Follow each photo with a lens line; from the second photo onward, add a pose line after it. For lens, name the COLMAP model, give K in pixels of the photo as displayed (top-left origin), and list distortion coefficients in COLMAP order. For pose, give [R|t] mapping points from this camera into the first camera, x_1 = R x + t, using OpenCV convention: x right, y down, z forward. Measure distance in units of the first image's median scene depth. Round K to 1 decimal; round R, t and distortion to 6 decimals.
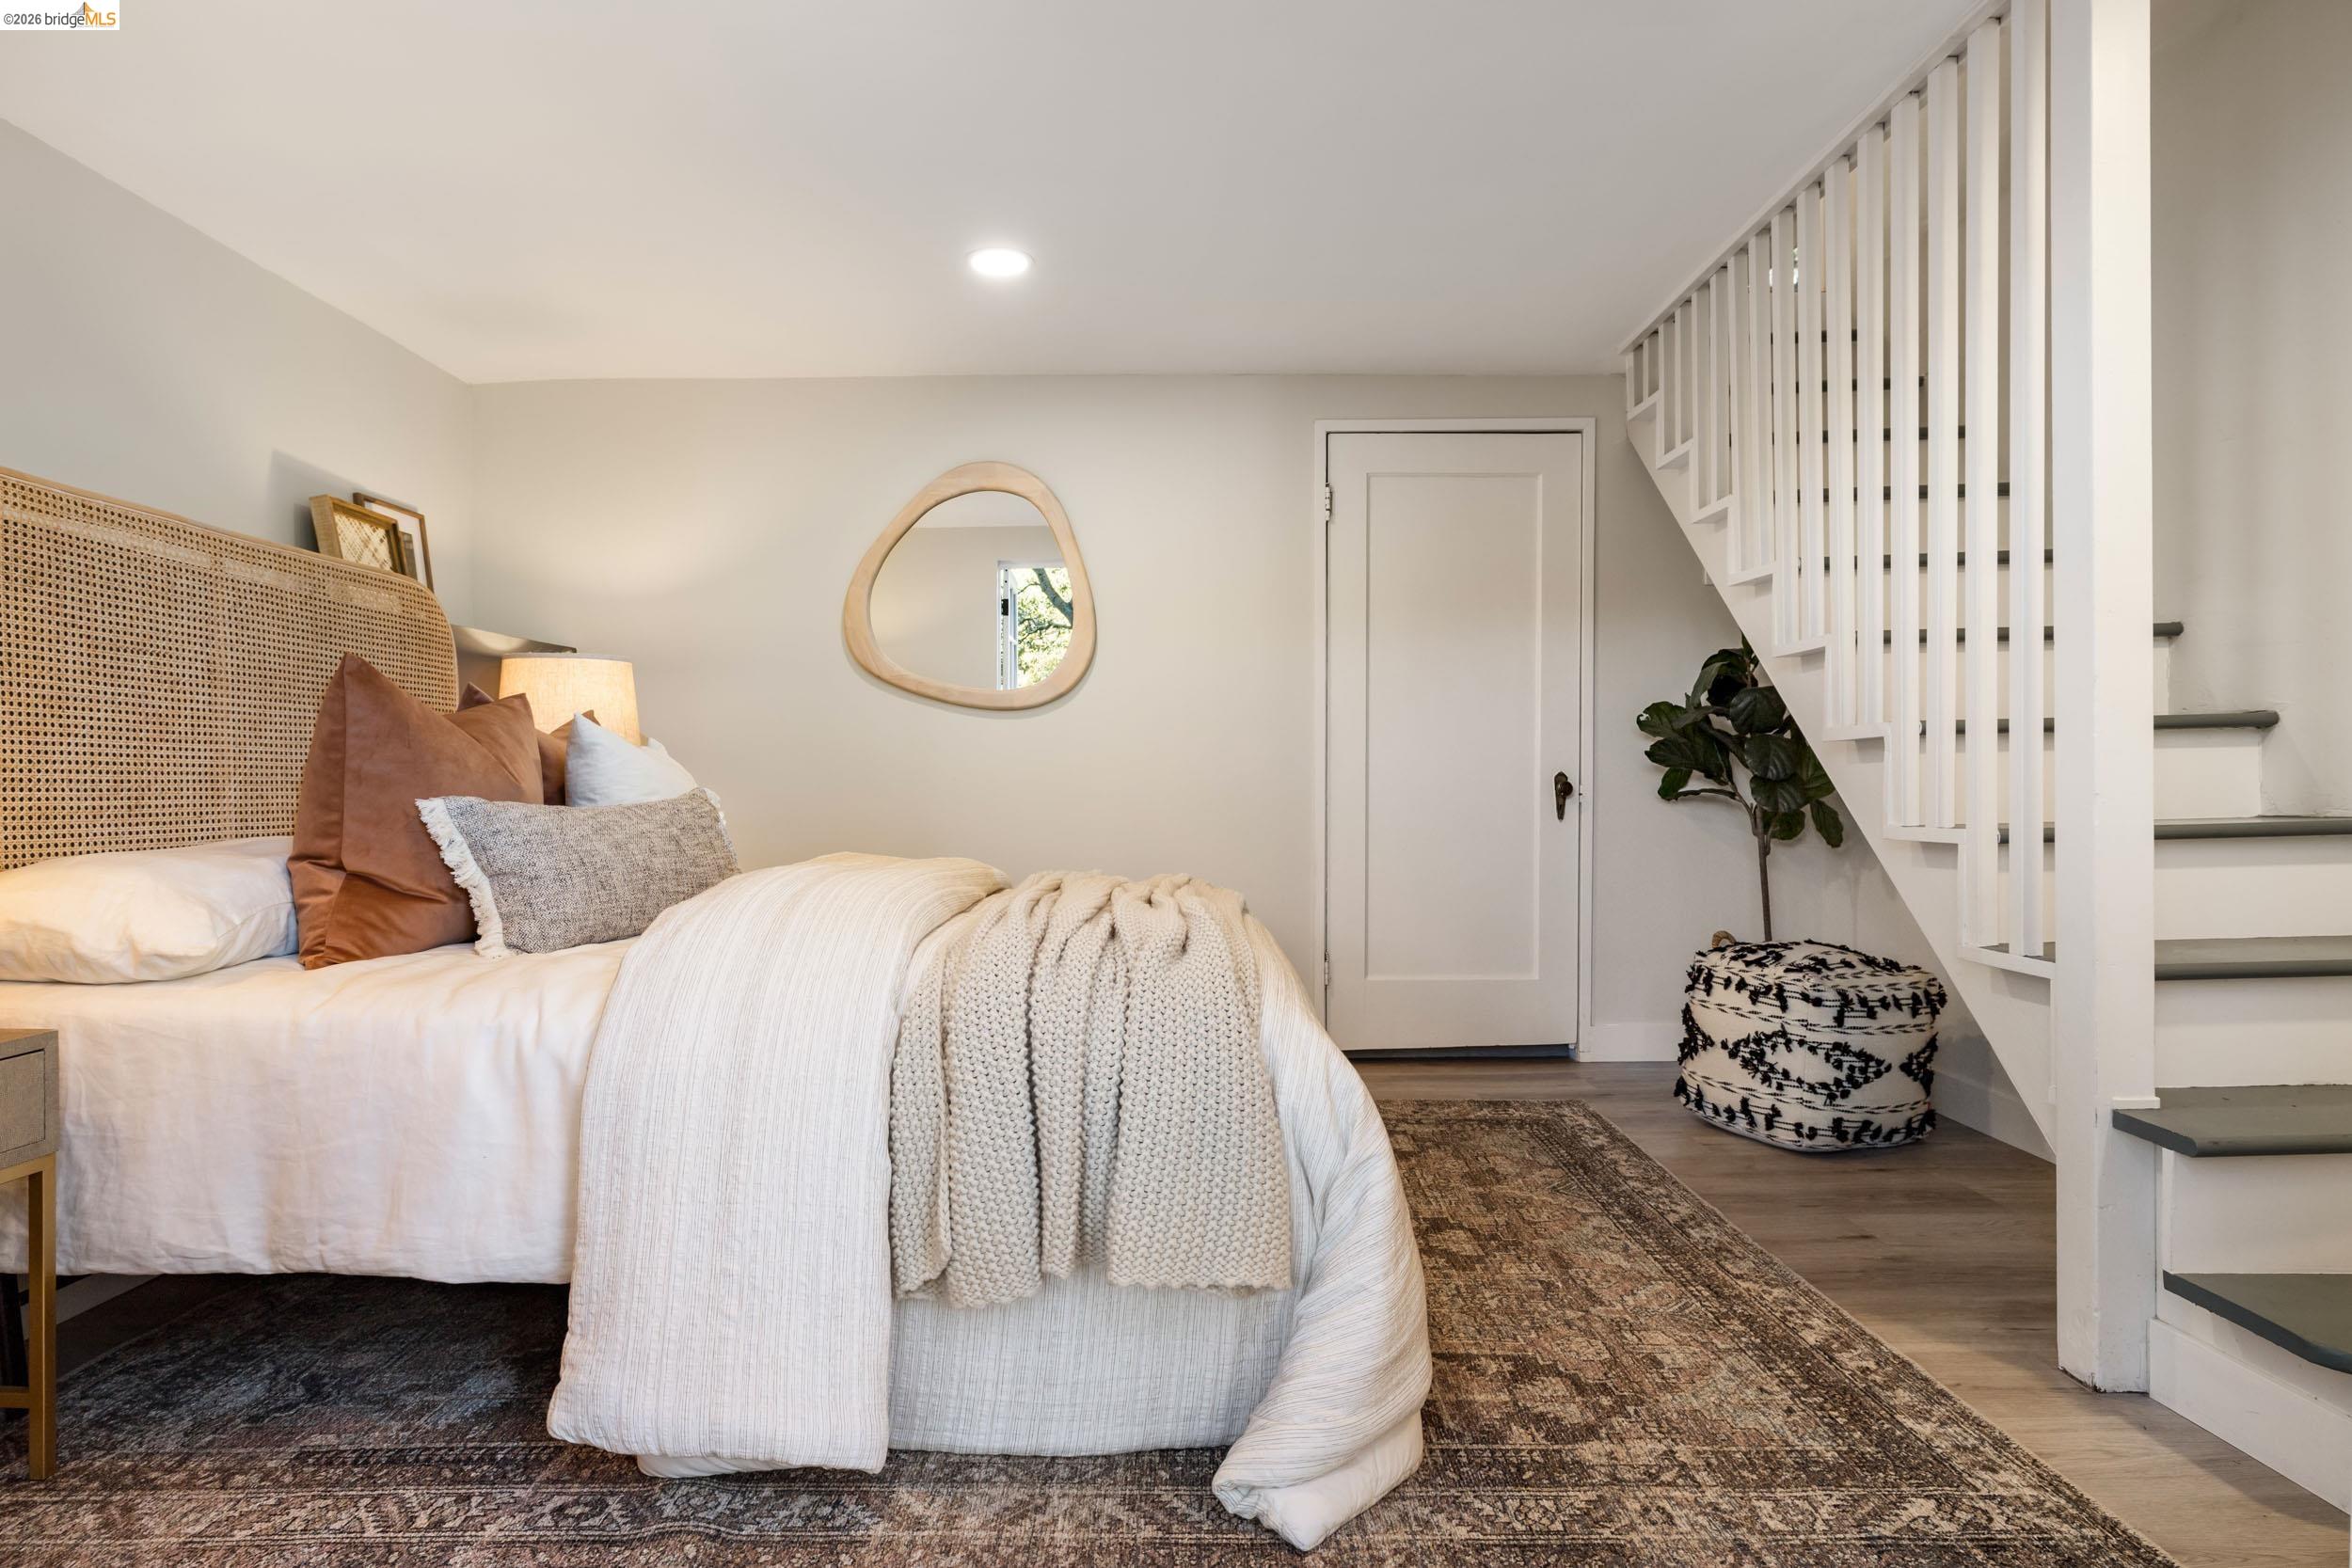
lens RADIAL K [[1329.0, 0, 1174.8], [0, 1329.0, 805.3], [0, 0, 1]] dist [-0.000989, 0.000617]
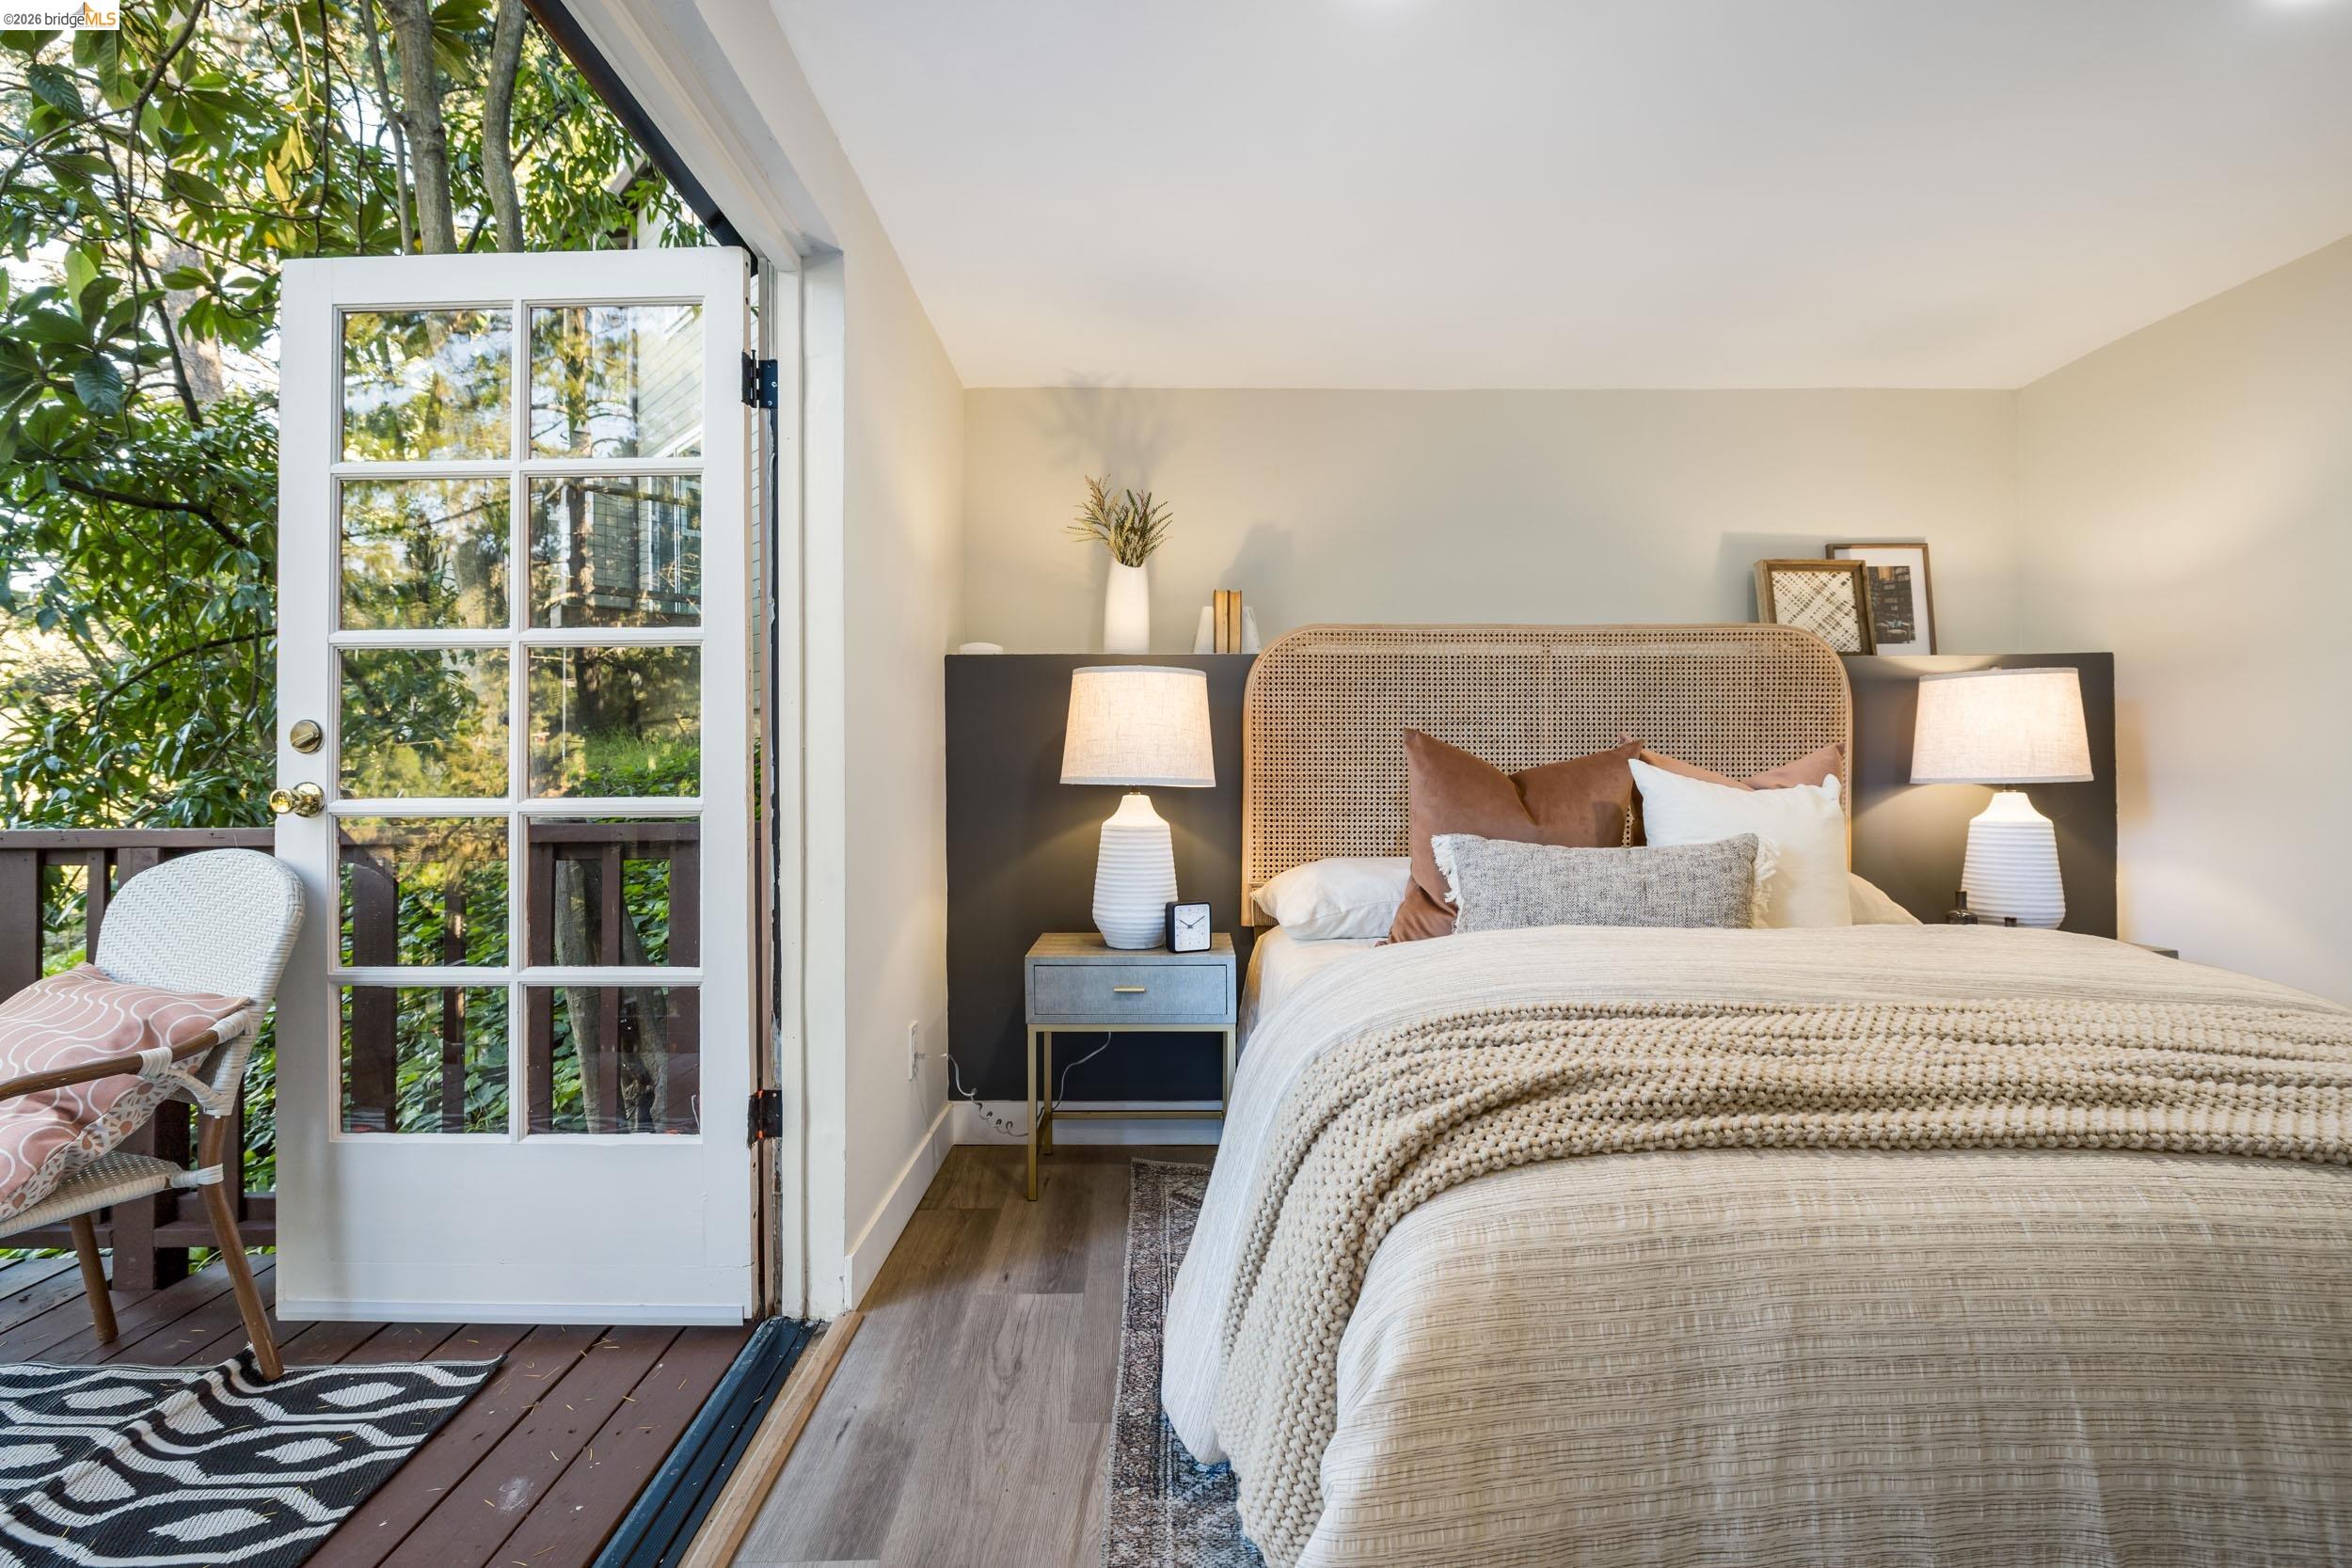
lens RADIAL K [[1130.3, 0, 1176.0], [0, 1130.3, 784.0], [0, 0, 1]] dist [-0.002761, -0.000498]
pose [[-0.003058, 0.007908, -0.999964, 0.569521], [-0.010639, 0.999912, 0.007941, -0.064965], [0.999939, 0.010663, -0.002974, 0.800834]]
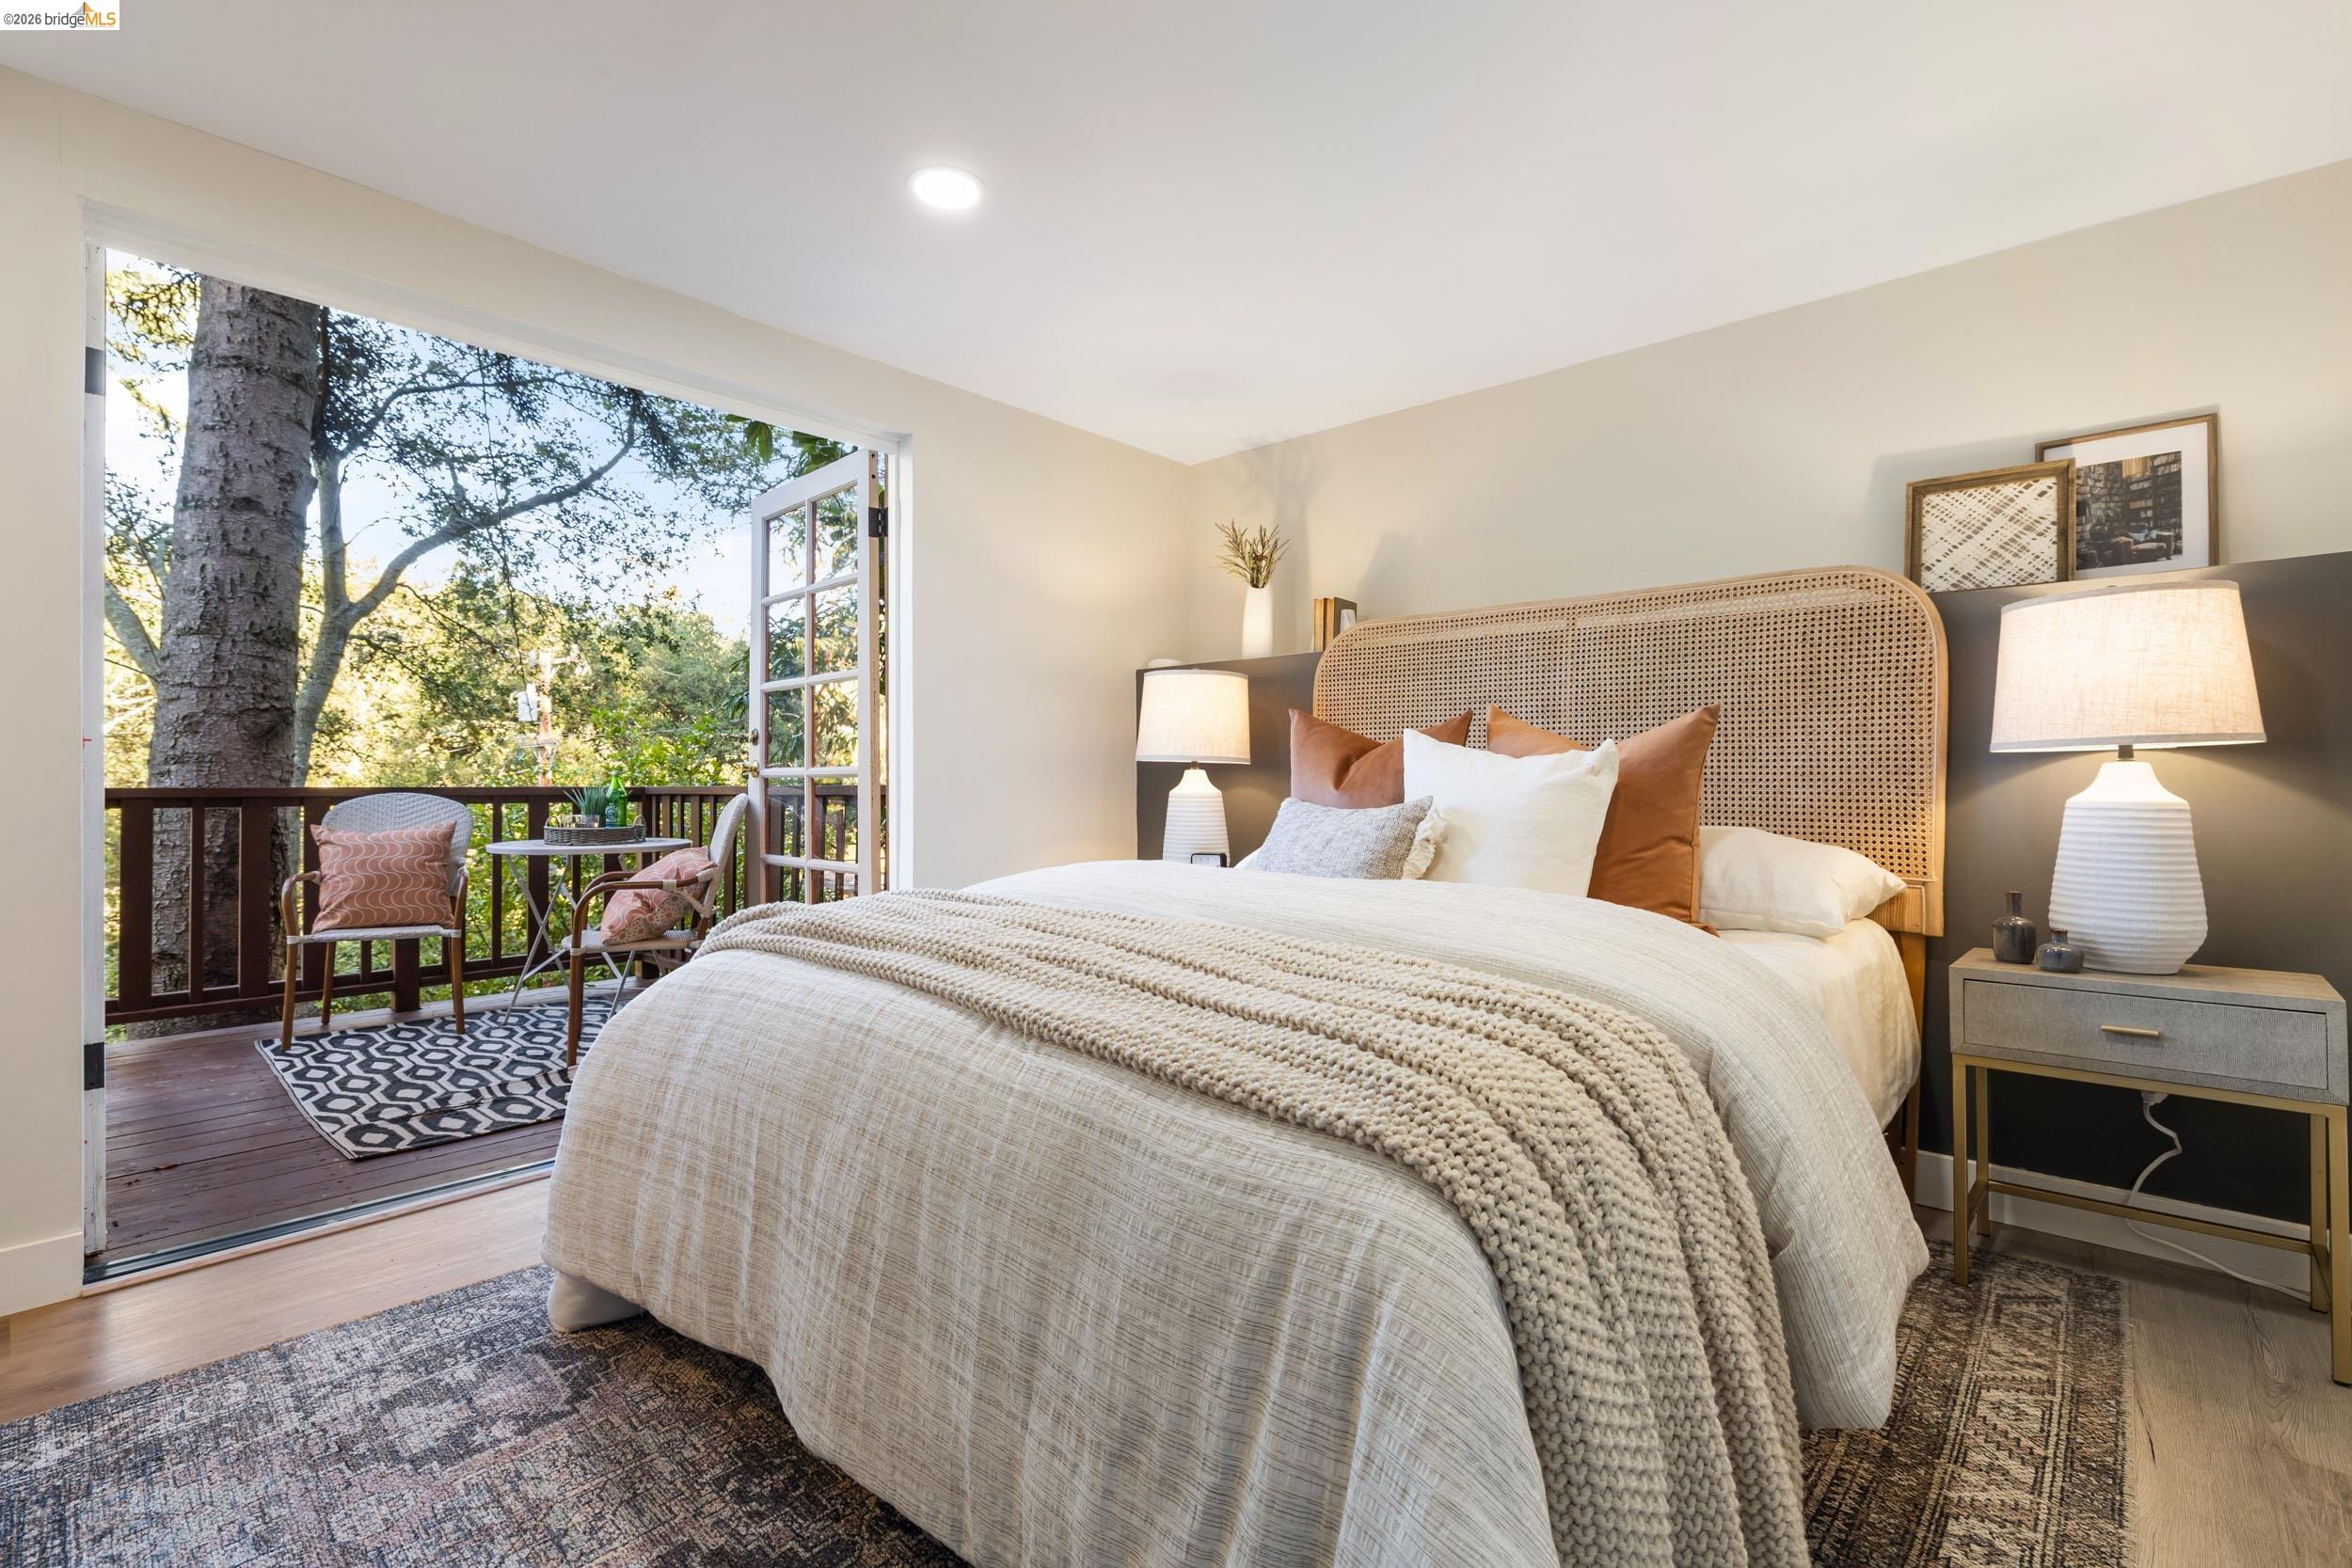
lens RADIAL K [[1081.6, 0, 1171.0], [0, 1081.6, 770.7], [0, 0, 1]] dist [0.000045, 0.000636]
pose [[-0.687462, 0.000806, -0.726220, 0.465446], [-0.004923, 0.999971, 0.005769, -0.048530], [0.726204, 0.007541, -0.687438, 1.864643]]
